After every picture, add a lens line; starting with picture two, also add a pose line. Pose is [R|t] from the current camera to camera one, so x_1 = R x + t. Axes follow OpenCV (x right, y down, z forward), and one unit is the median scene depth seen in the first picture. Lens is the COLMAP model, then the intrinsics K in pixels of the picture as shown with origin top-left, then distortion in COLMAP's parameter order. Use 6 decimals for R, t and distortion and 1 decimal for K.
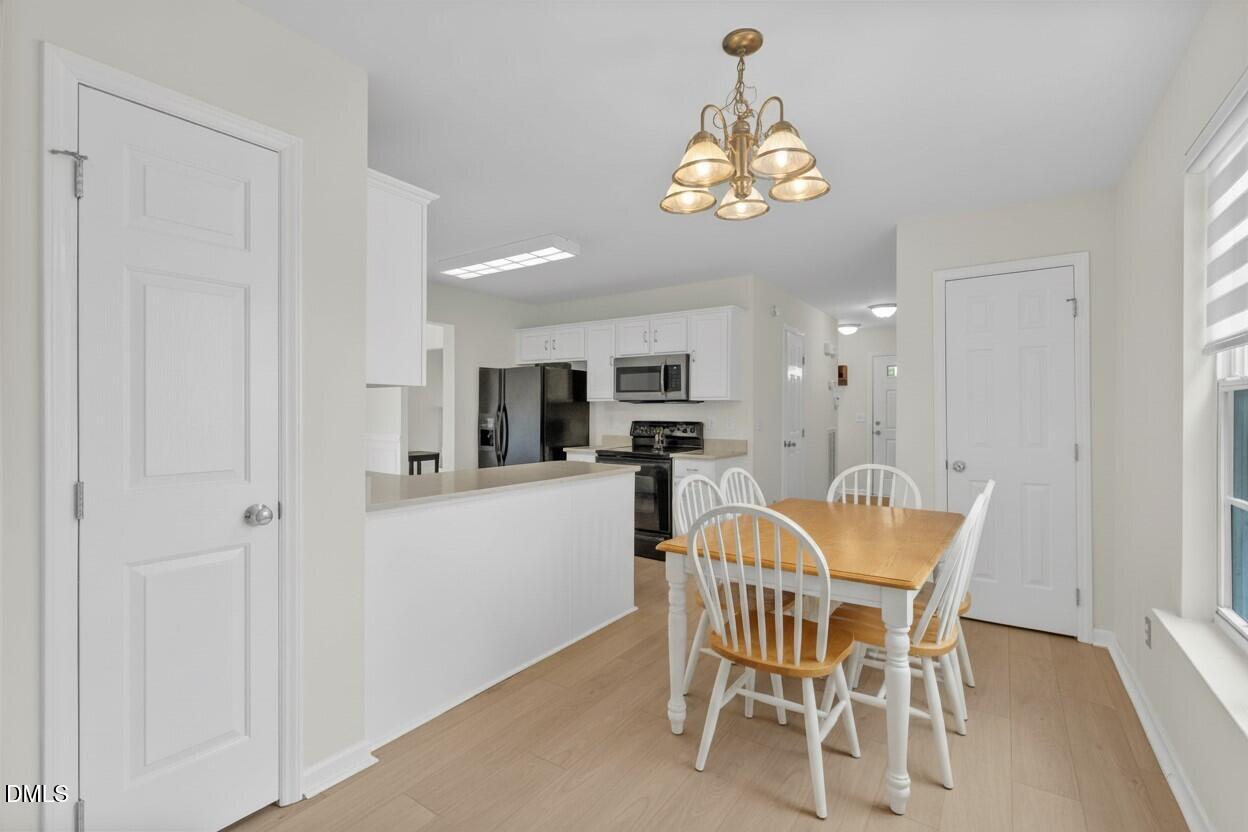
lens RADIAL K [[560.4, 0, 623.0], [0, 560.4, 413.6], [0, 0, 1]] dist [-0.000358, -0.000175]
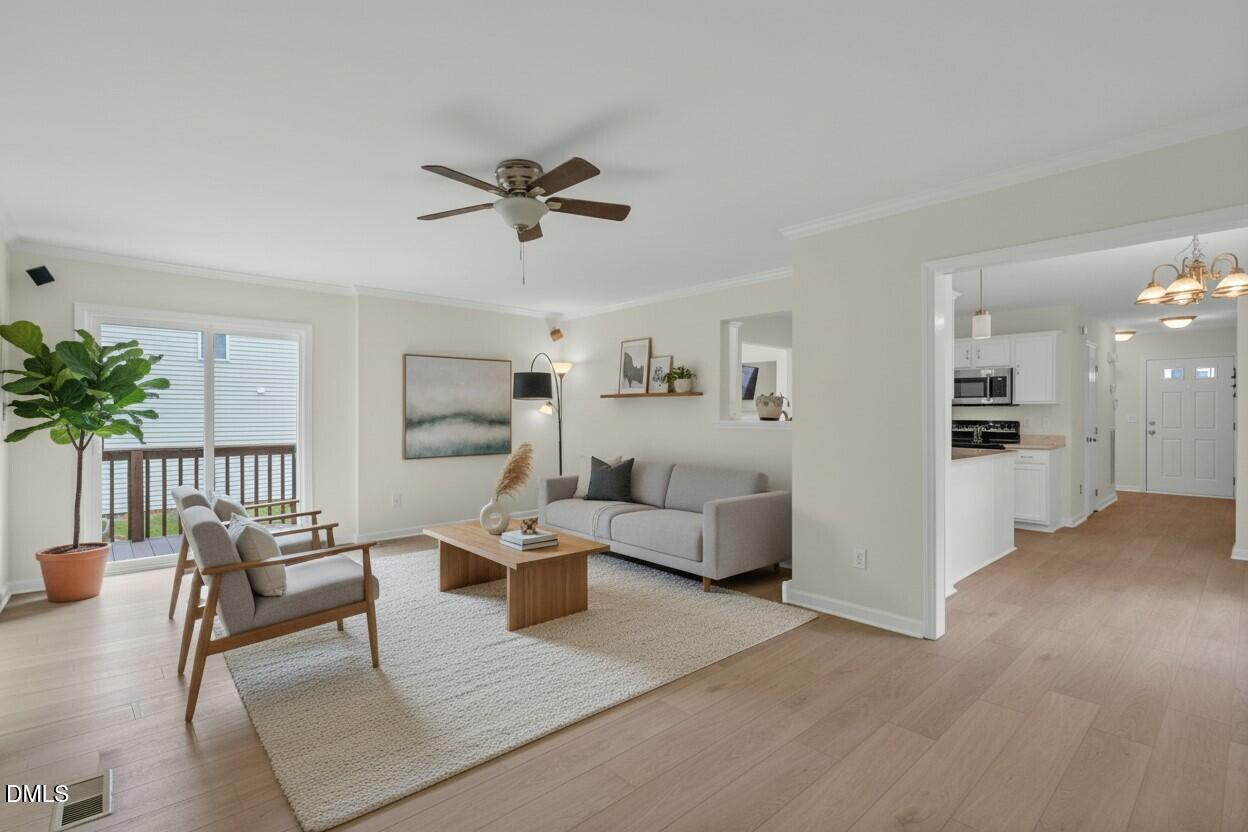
lens RADIAL K [[564.9, 0, 623.1], [0, 564.9, 423.3], [0, 0, 1]] dist [-0.001436, -0.000316]
pose [[0.970408, 0.005728, -0.241402, -0.423687], [-0.001279, 0.999827, 0.018579, -0.002458], [0.241467, -0.017720, 0.970247, -0.462362]]
